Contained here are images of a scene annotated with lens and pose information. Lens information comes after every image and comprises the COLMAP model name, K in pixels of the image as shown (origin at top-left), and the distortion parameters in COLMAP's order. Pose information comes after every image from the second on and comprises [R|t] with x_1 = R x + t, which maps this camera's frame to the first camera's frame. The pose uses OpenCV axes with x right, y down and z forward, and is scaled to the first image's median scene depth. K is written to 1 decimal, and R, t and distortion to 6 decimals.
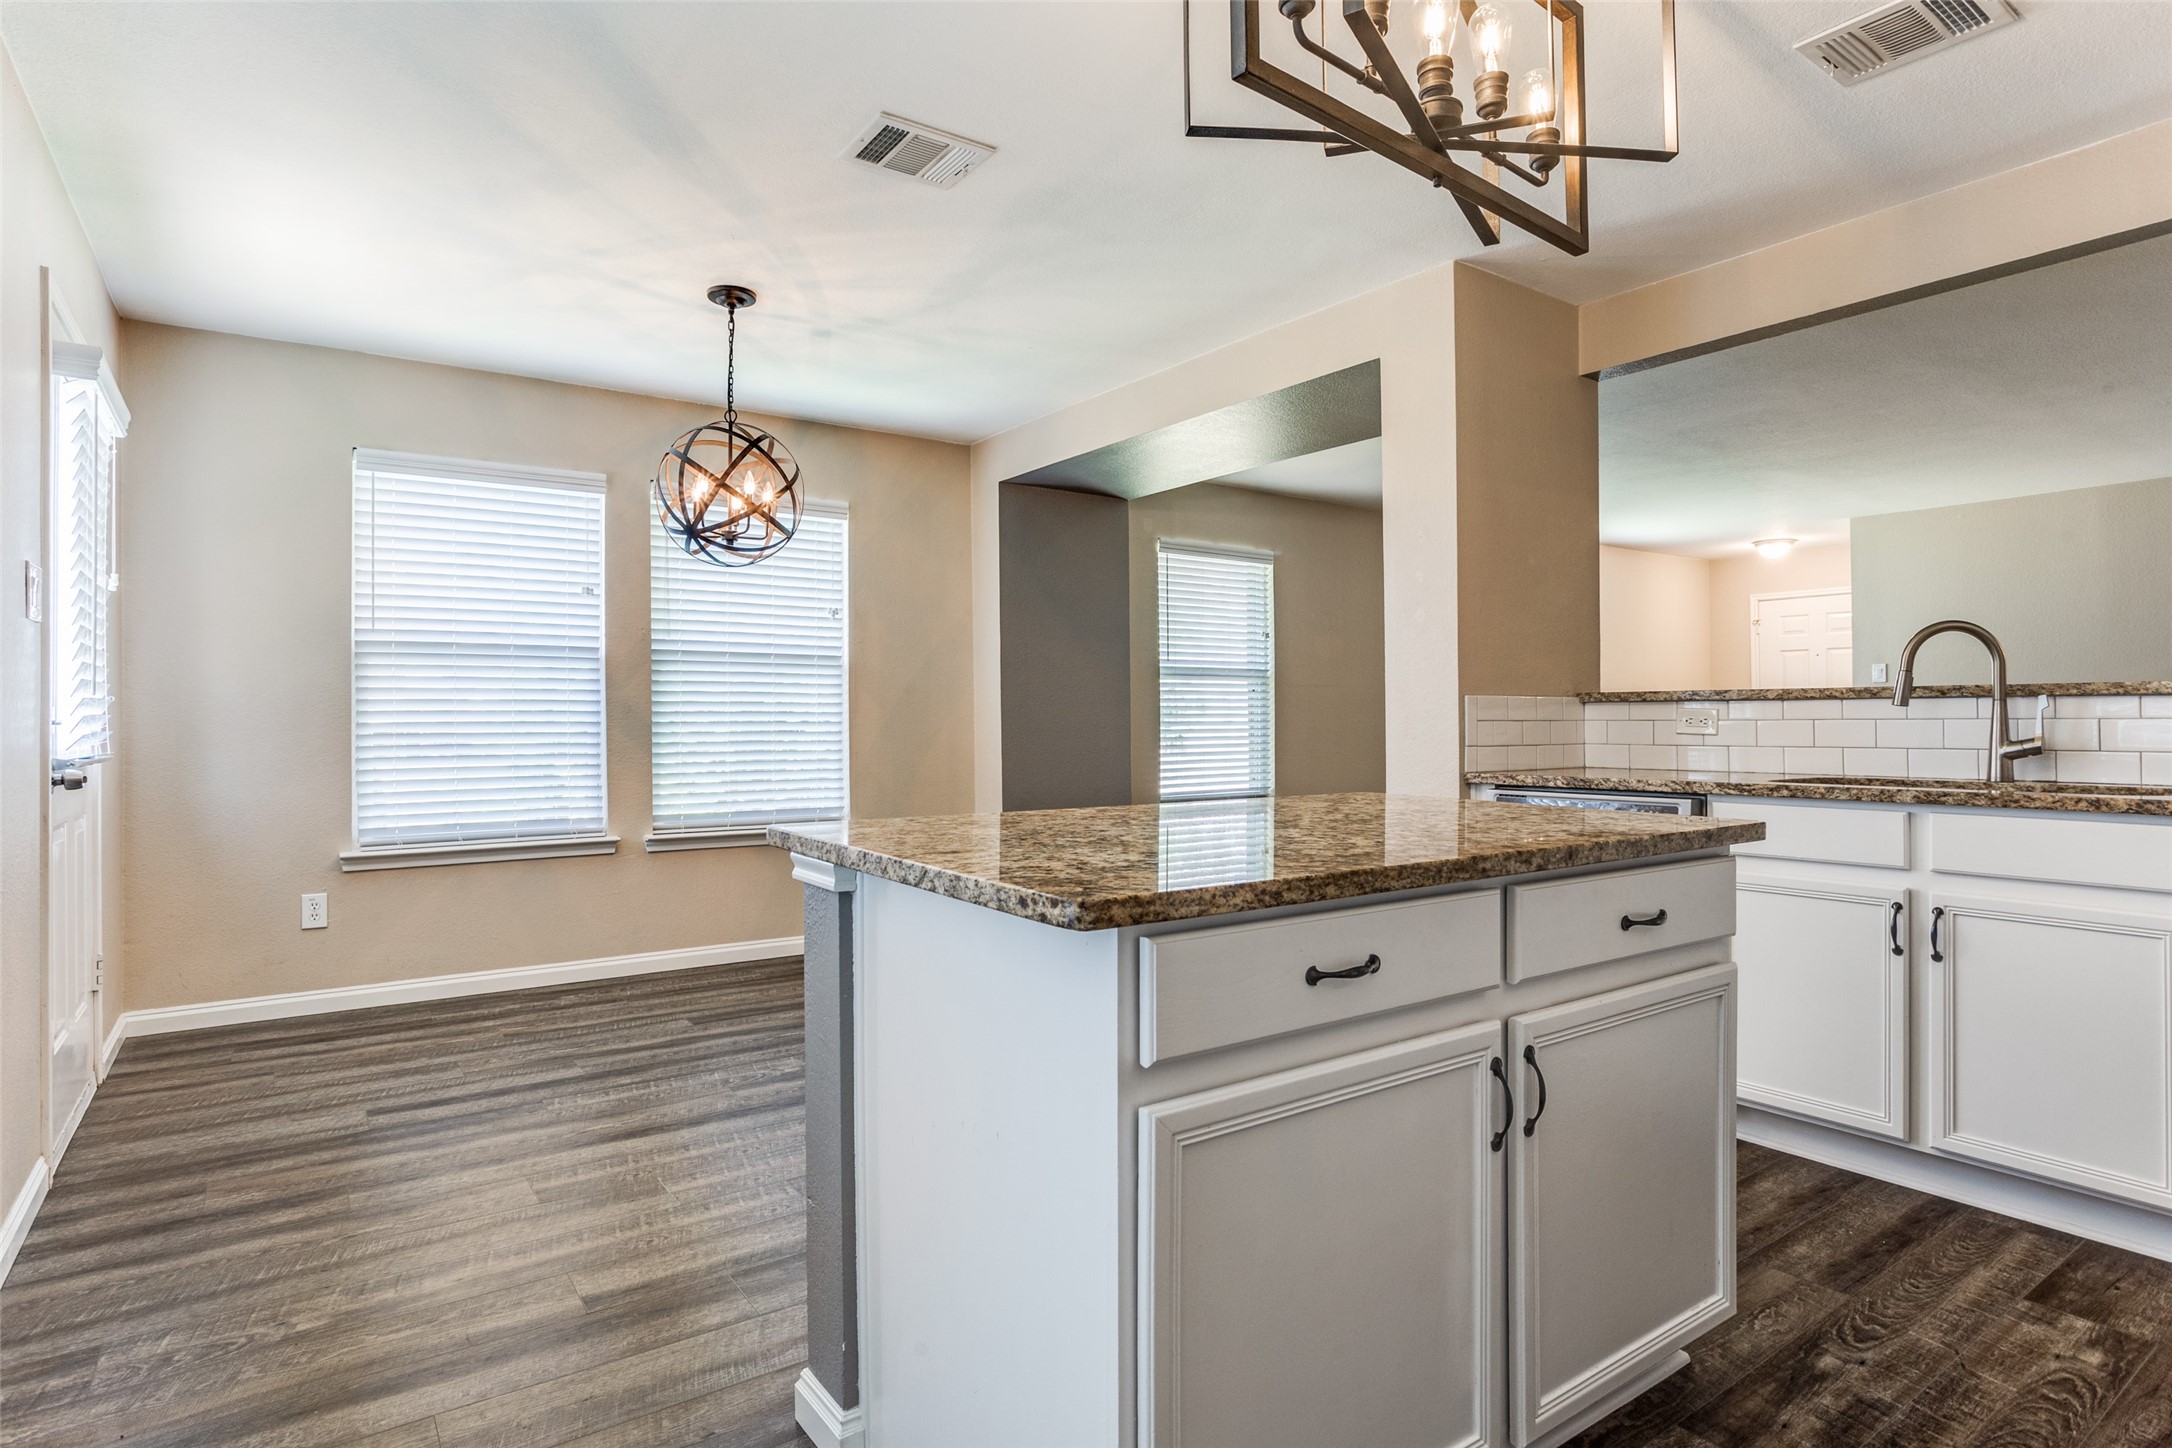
lens RADIAL K [[1153.0, 0, 1086.0], [0, 1153.0, 724.0], [0, 0, 1]] dist [-0.053417, 0.028031]
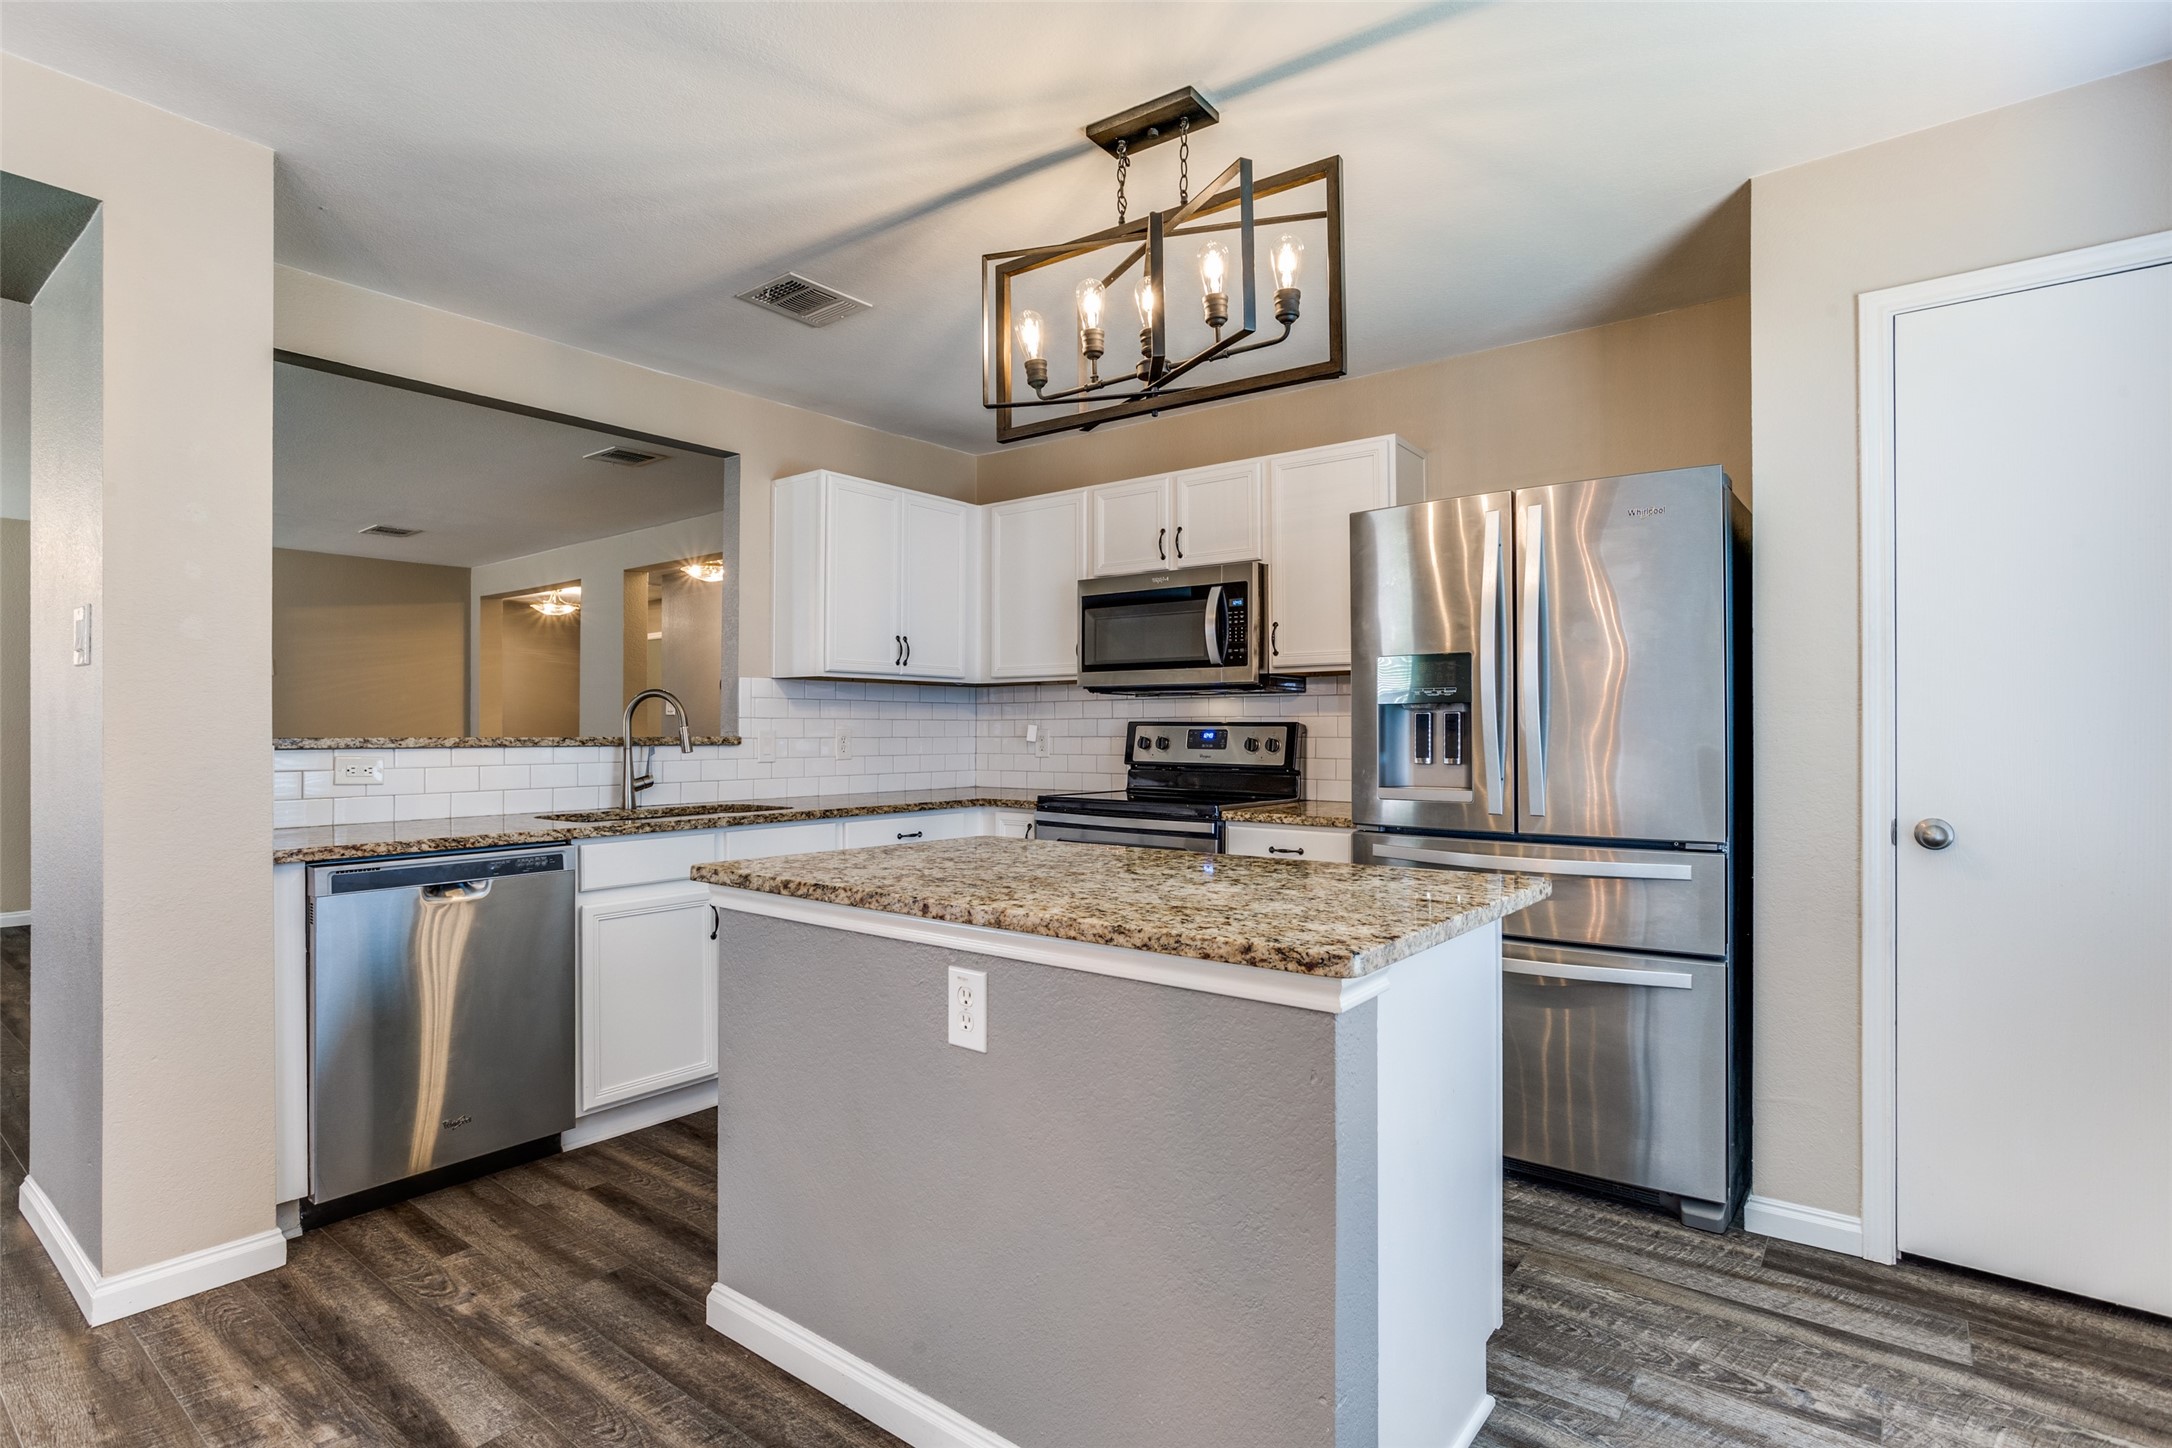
lens RADIAL K [[1062.6, 0, 1062.8], [0, 1062.6, 721.1], [0, 0, 1]] dist [-0.043502, 0.025615]
pose [[-0.275679, 0.011670, 0.961179, -0.526939], [0.007777, 0.999921, -0.009910, -0.035308], [-0.961218, 0.004743, -0.275748, 0.806204]]
